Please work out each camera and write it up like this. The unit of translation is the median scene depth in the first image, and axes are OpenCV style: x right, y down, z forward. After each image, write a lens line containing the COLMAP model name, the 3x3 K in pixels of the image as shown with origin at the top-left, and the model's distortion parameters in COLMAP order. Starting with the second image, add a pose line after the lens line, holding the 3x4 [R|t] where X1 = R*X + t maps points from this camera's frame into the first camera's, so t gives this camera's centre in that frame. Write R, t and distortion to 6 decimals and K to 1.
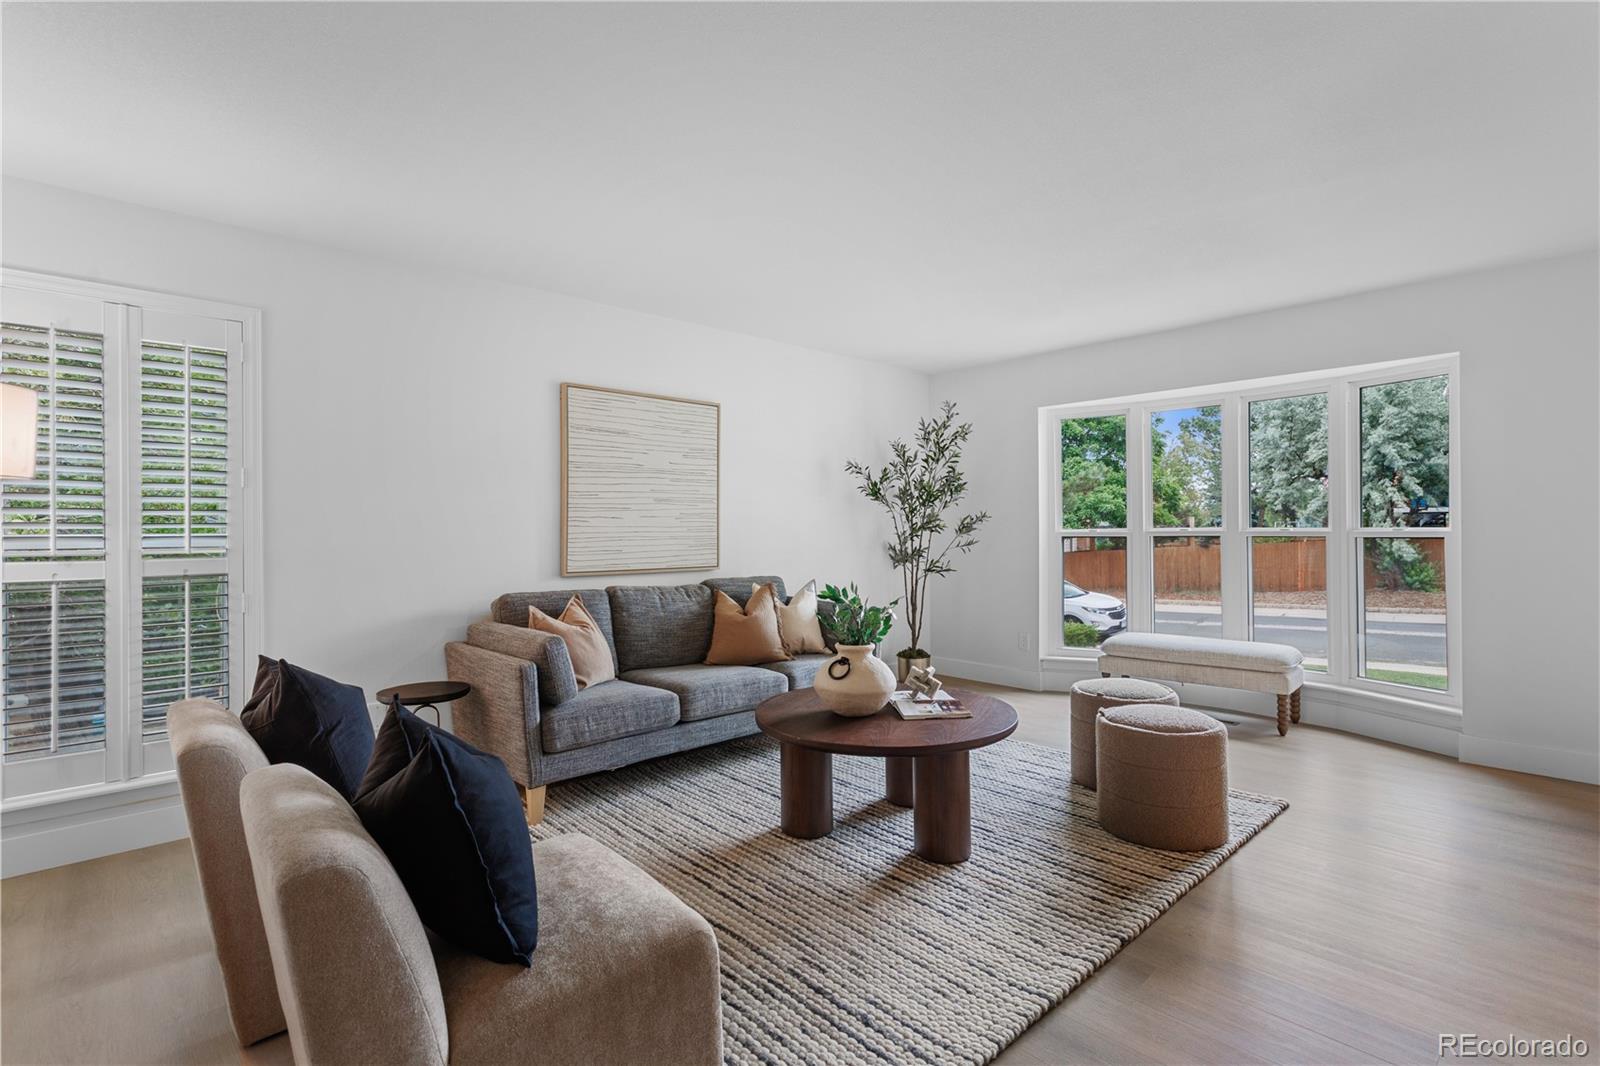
lens RADIAL K [[756.0, 0, 800.0], [0, 756.0, 533.0], [0, 0, 1]] dist [0.002706, -0.000007]
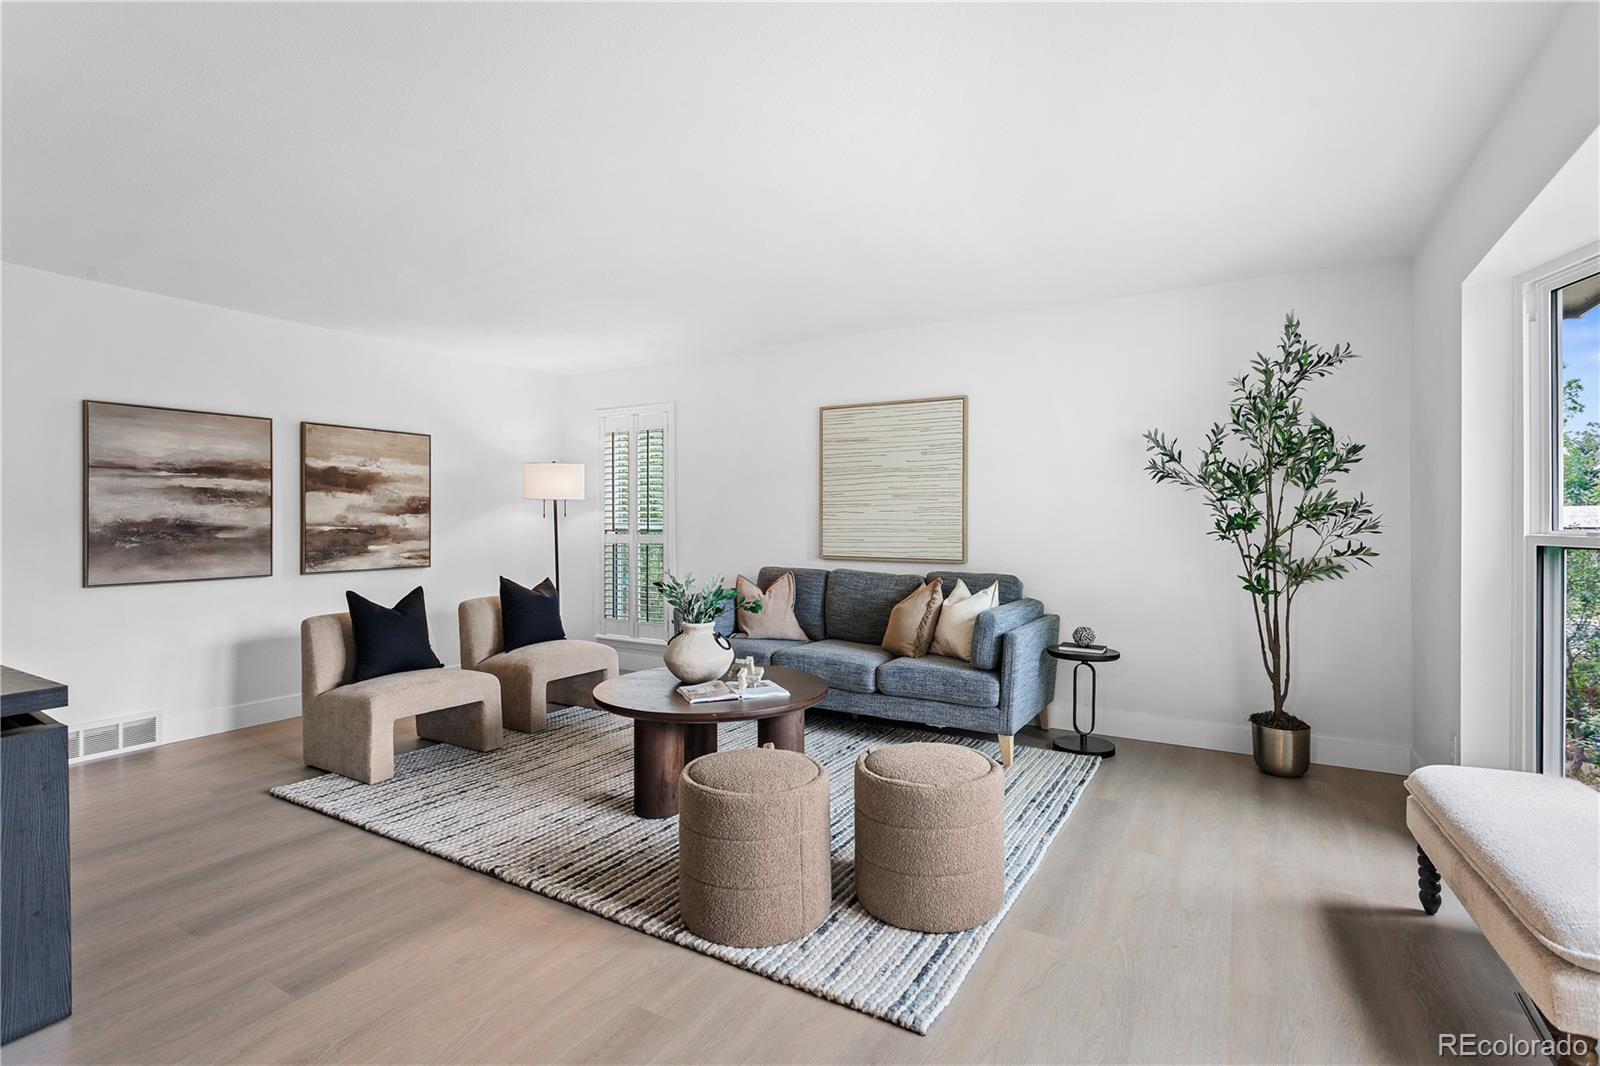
lens RADIAL K [[756.0, 0, 800.0], [0, 756.0, 533.0], [0, 0, 1]] dist [0.002706, -0.000007]
pose [[0.283050, 0.024788, -0.958785, 1.383850], [-0.008042, 0.999692, 0.023472, -0.023861], [0.959071, 0.001067, 0.283162, 0.917336]]
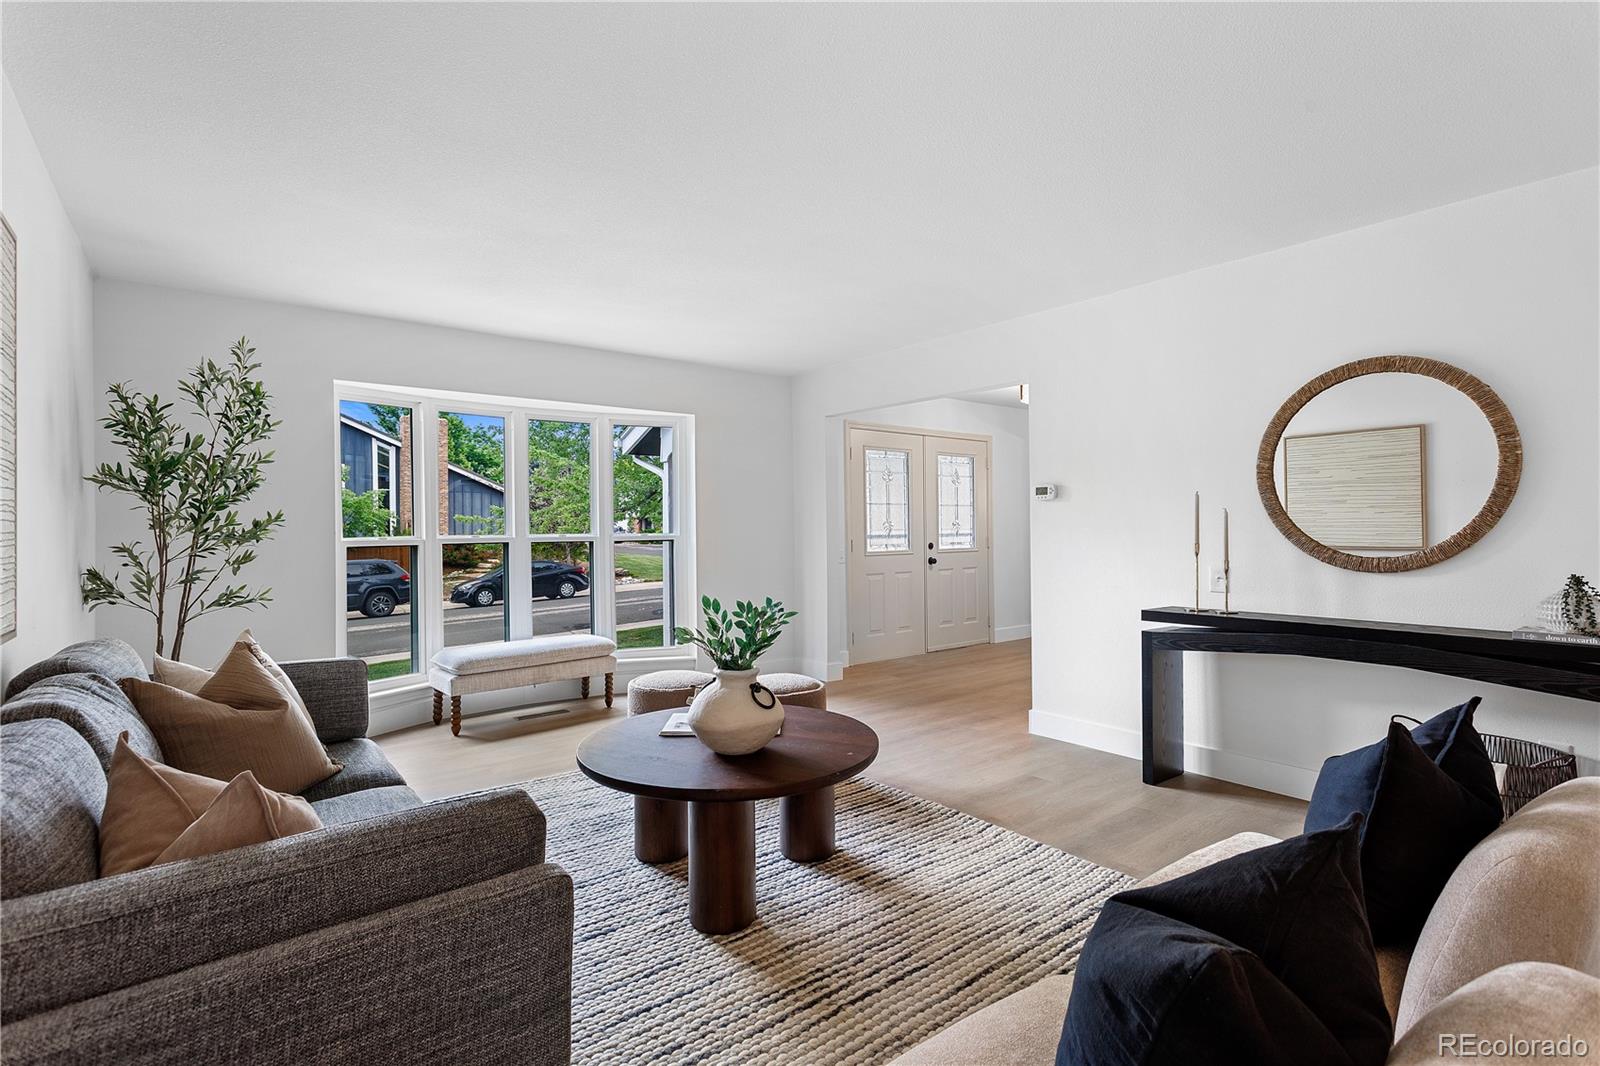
lens RADIAL K [[756.0, 0, 800.0], [0, 756.0, 533.0], [0, 0, 1]] dist [0.002706, -0.000007]
pose [[0.078655, 0.003388, 0.996896, -0.860506], [0.012821, 0.999908, -0.004410, -0.000446], [-0.996819, 0.013128, 0.078605, 0.963810]]
